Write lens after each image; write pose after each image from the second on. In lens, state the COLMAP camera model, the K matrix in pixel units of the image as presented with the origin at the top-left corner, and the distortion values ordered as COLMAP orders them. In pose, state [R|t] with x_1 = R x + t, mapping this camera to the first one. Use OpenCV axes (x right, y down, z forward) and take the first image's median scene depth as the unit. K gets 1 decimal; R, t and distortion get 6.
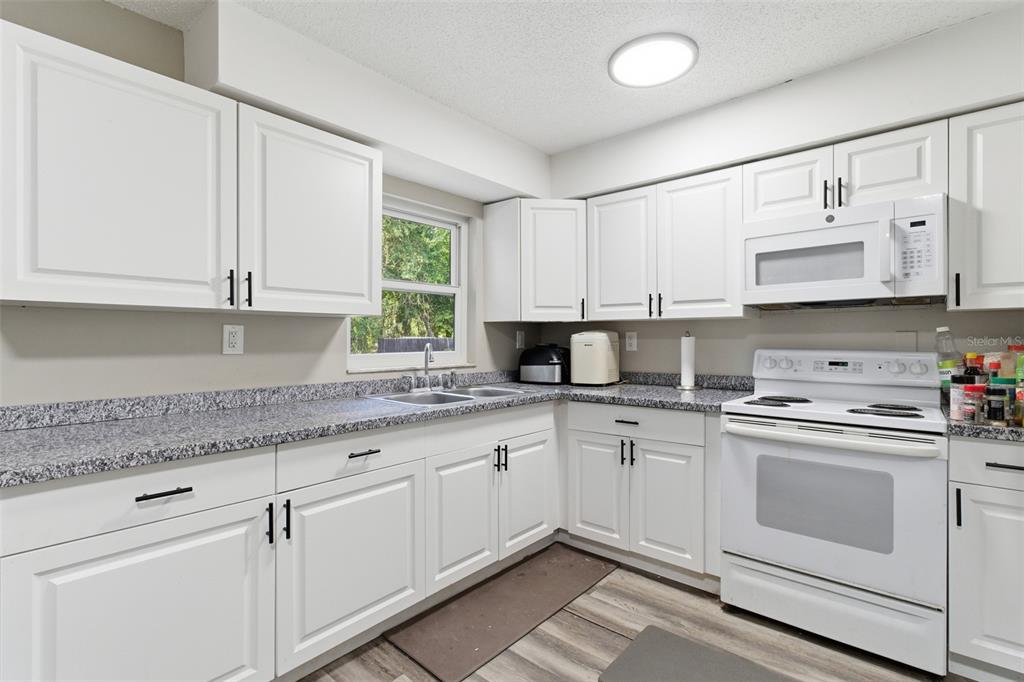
lens RADIAL K [[486.1, 0, 508.2], [0, 486.1, 336.0], [0, 0, 1]] dist [-0.000577, 0.000668]
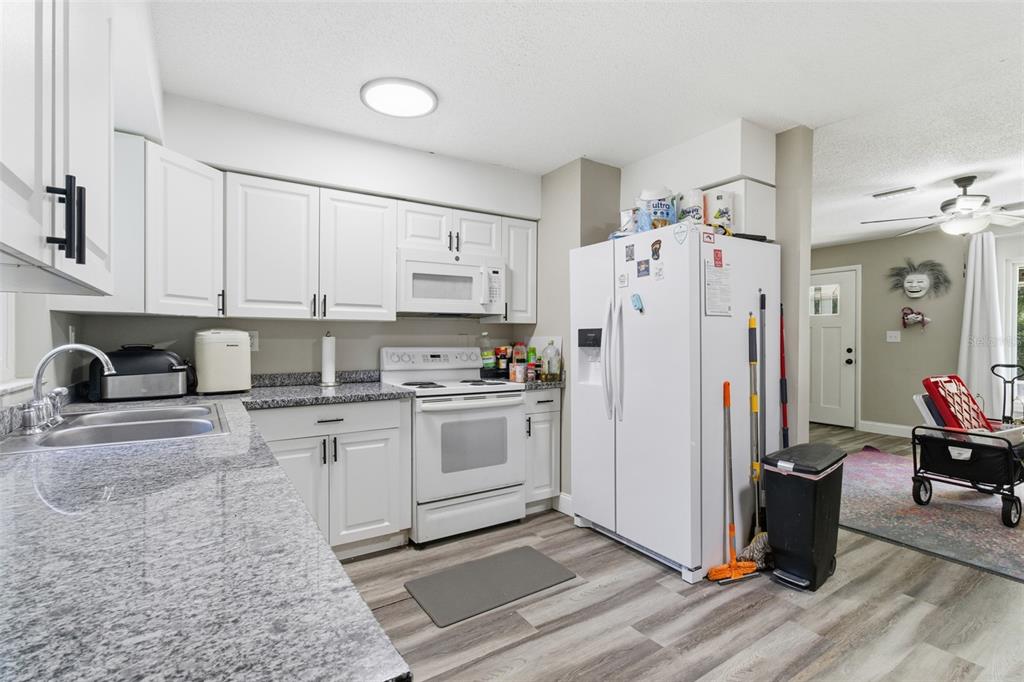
lens RADIAL K [[486.1, 0, 507.7], [0, 486.1, 343.4], [0, 0, 1]] dist [-0.000577, 0.000668]
pose [[0.288834, -0.004753, 0.957367, -0.617244], [-0.008032, 0.999940, 0.007388, 0.006211], [-0.957345, -0.009824, 0.288779, 0.353466]]
